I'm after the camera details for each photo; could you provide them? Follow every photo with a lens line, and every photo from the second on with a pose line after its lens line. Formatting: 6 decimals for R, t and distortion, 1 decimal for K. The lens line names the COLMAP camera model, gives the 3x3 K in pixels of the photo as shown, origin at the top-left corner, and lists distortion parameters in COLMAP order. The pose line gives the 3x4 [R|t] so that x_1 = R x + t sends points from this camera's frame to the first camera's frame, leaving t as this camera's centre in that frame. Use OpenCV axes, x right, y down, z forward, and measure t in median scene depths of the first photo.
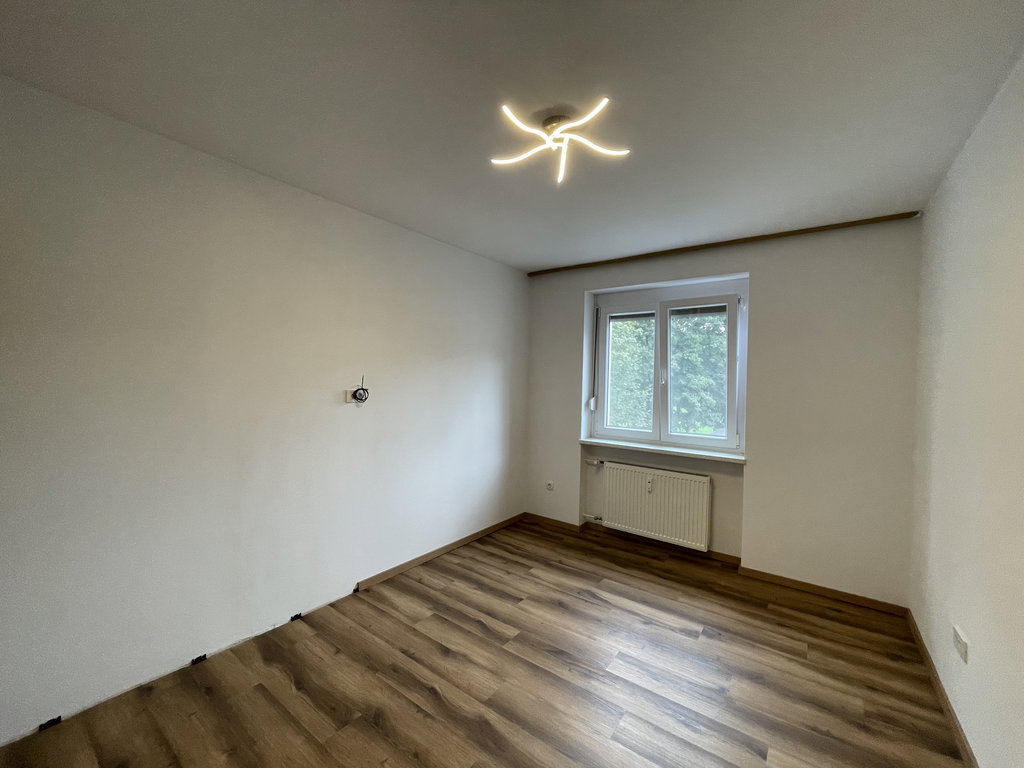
lens RADIAL K [[413.3, 0, 511.2], [0, 413.3, 384.9], [0, 0, 1]] dist [-0.002954, -0.000116]
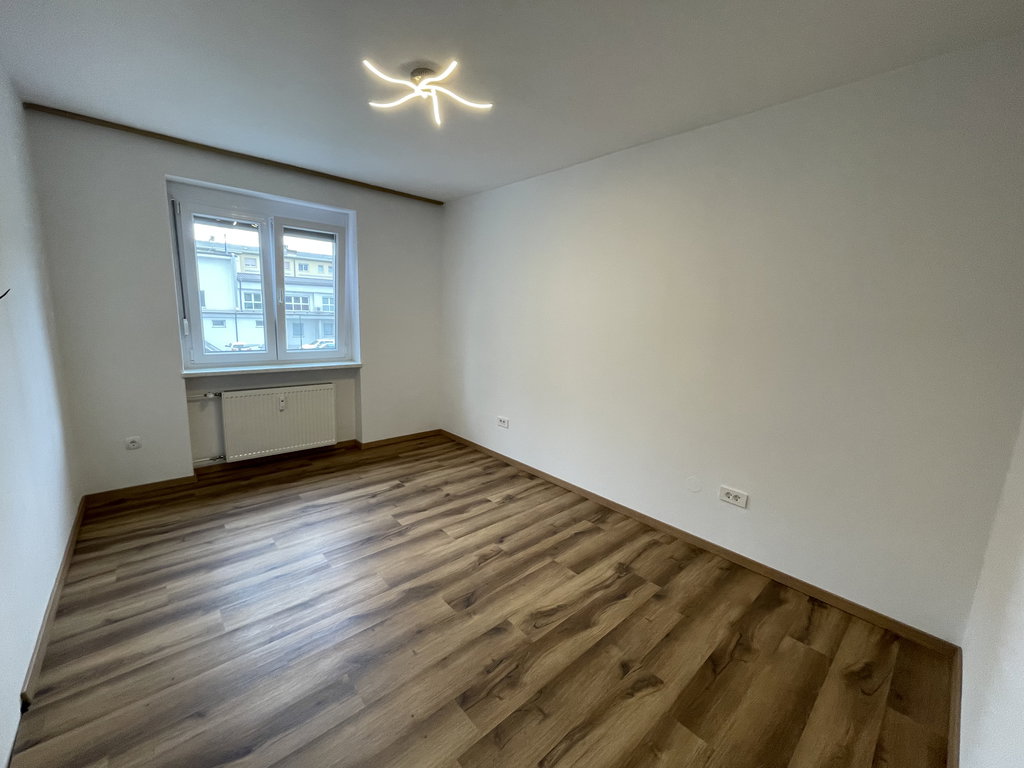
lens RADIAL K [[413.3, 0, 513.0], [0, 413.3, 385.2], [0, 0, 1]] dist [-0.002954, -0.000116]
pose [[0.201317, -0.187557, 0.961402, -0.561681], [-0.020466, 0.980477, 0.195564, -0.015306], [-0.979312, -0.059046, 0.193549, 0.260659]]
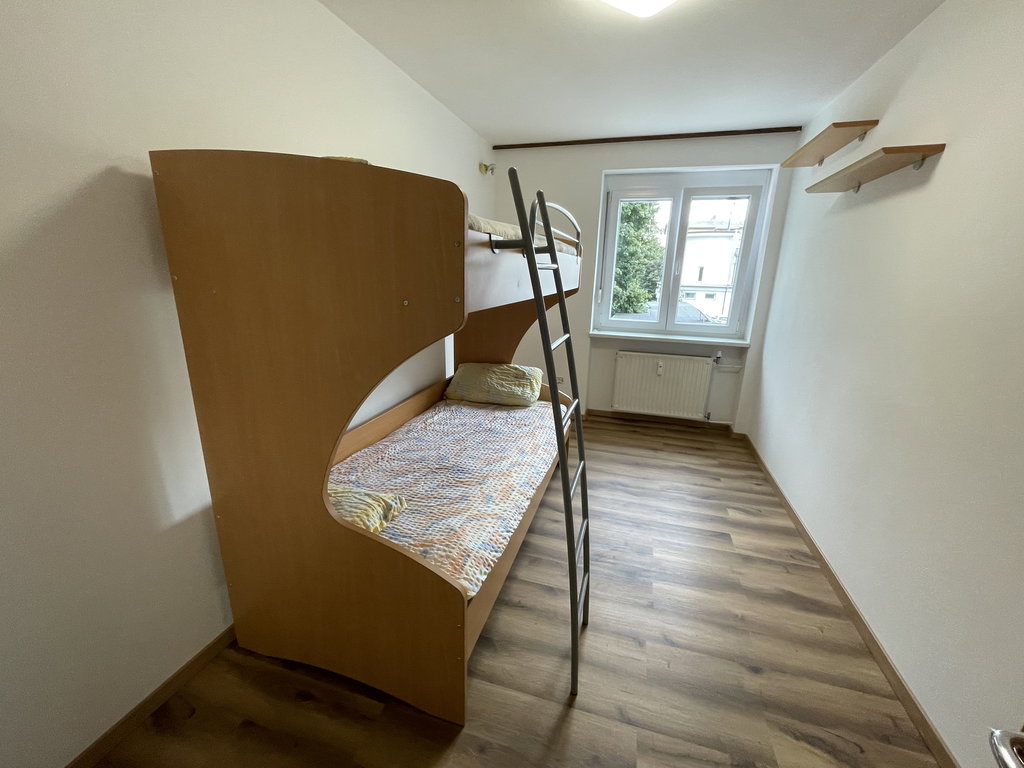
lens RADIAL K [[413.3, 0, 512.4], [0, 413.3, 381.0], [0, 0, 1]] dist [-0.002954, -0.000116]
pose [[0.948745, -0.084416, 0.304562, -0.387917], [0.004705, 0.967334, 0.253461, -0.010591], [-0.316009, -0.239037, 0.918150, 0.126481]]
